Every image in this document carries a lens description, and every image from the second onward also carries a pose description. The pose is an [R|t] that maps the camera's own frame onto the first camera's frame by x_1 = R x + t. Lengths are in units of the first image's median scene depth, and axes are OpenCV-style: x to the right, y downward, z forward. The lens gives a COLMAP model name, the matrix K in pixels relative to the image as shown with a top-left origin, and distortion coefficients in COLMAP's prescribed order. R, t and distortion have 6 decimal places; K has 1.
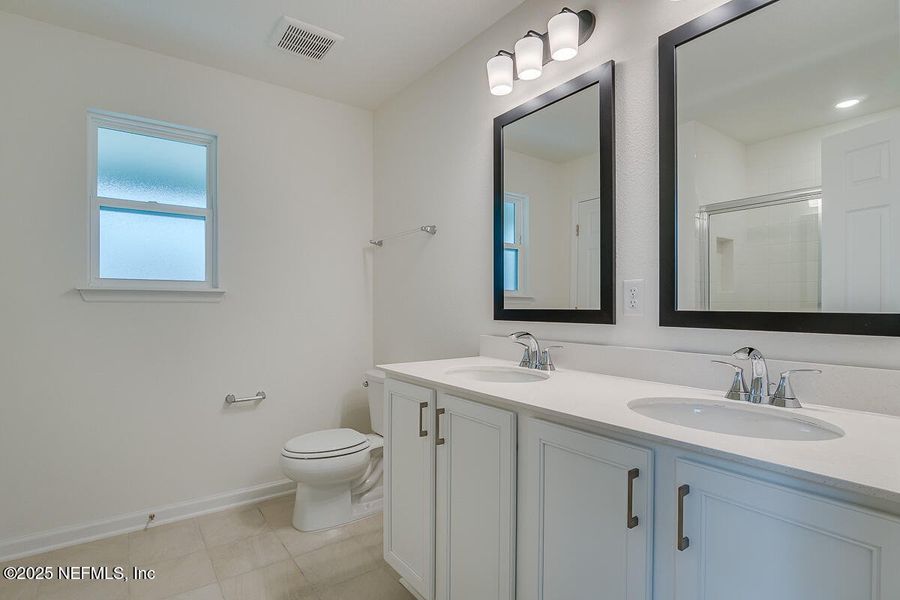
lens RADIAL K [[423.3, 0, 450.0], [0, 423.3, 300.0], [0, 0, 1]] dist [0.000188, -0.000011]
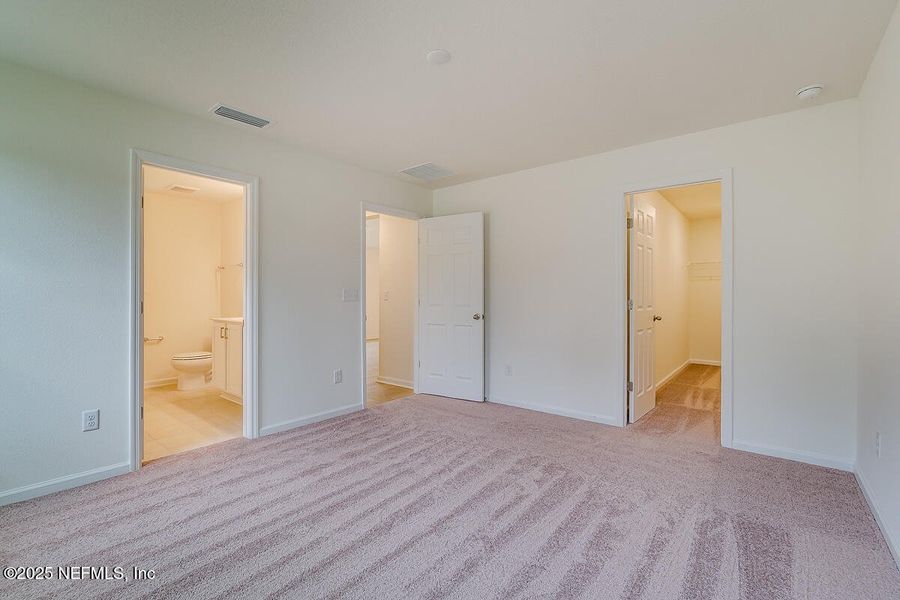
lens RADIAL K [[423.3, 0, 450.0], [0, 423.3, 300.0], [0, 0, 1]] dist [0.000188, -0.000011]
pose [[0.969103, -0.004741, 0.246612, 0.565843], [0.000303, 0.999837, 0.018031, -0.029202], [-0.246658, -0.017399, 0.968946, -1.798303]]
